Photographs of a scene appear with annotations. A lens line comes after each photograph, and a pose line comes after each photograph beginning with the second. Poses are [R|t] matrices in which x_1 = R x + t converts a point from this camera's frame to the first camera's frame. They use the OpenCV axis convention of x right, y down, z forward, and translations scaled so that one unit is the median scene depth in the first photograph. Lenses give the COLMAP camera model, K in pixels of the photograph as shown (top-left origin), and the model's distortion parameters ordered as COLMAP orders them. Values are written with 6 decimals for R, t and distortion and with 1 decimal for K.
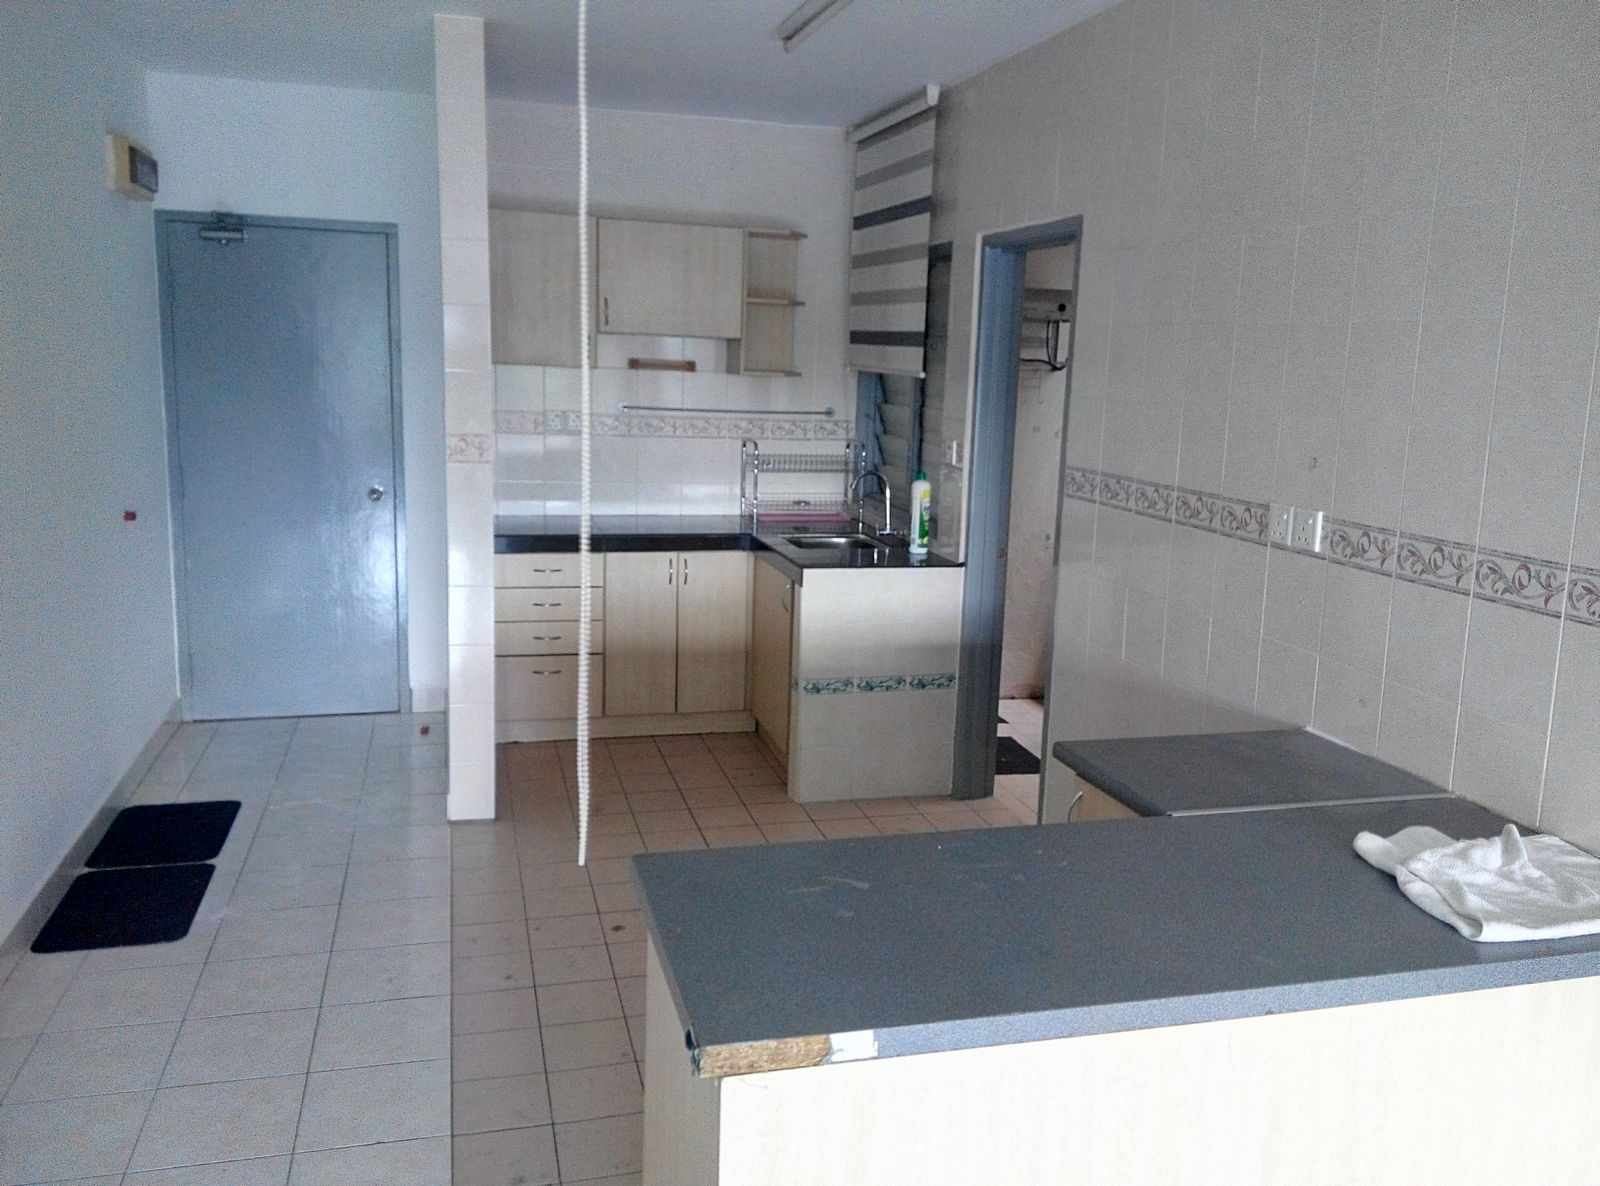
lens RADIAL K [[1305.5, 0, 794.6], [0, 1305.5, 594.2], [0, 0, 1]] dist [0.039711, -0.011687]
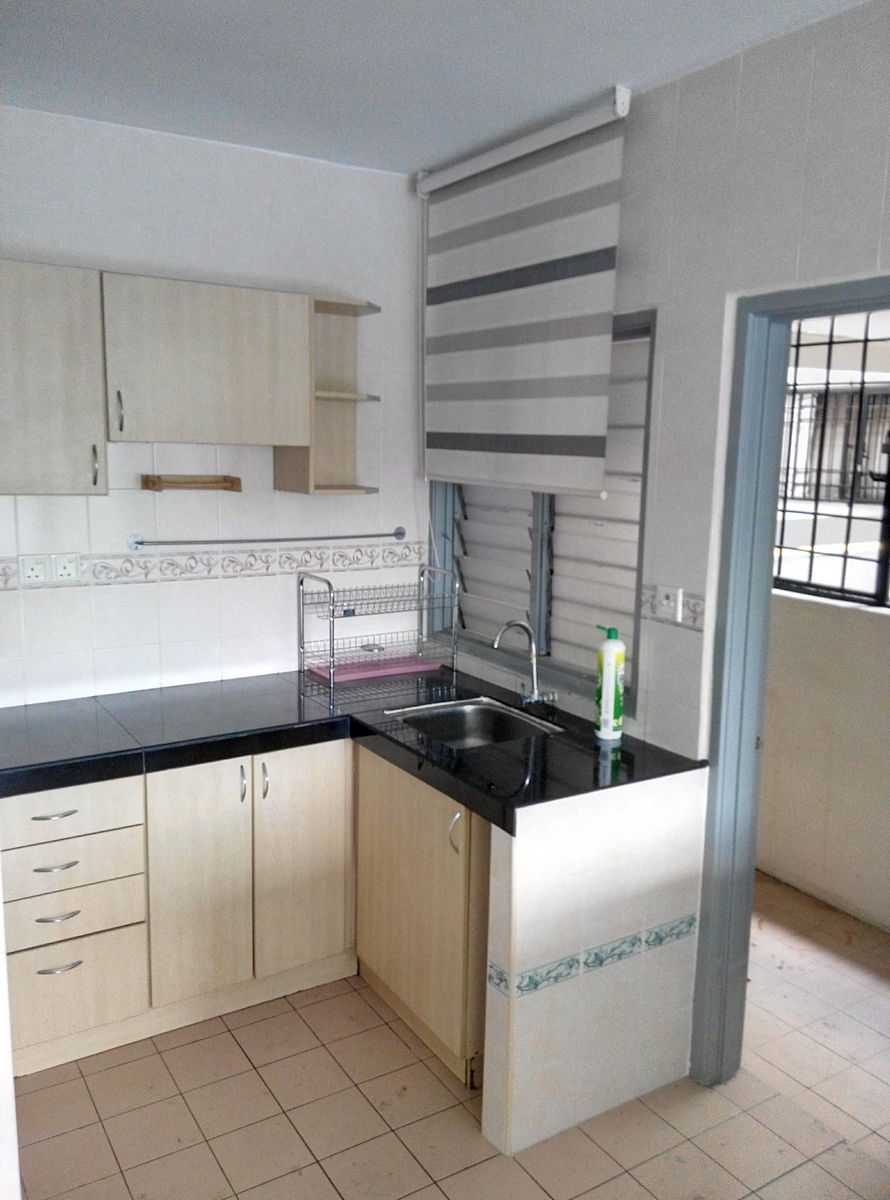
lens RADIAL K [[979.1, 0, 450.7], [0, 979.1, 593.5], [0, 0, 1]] dist [0.039711, -0.011687]
pose [[0.954390, -0.063230, 0.291792, -0.135386], [0.069449, 0.997525, -0.010994, -0.104924], [-0.290374, 0.030757, 0.956419, 0.469208]]
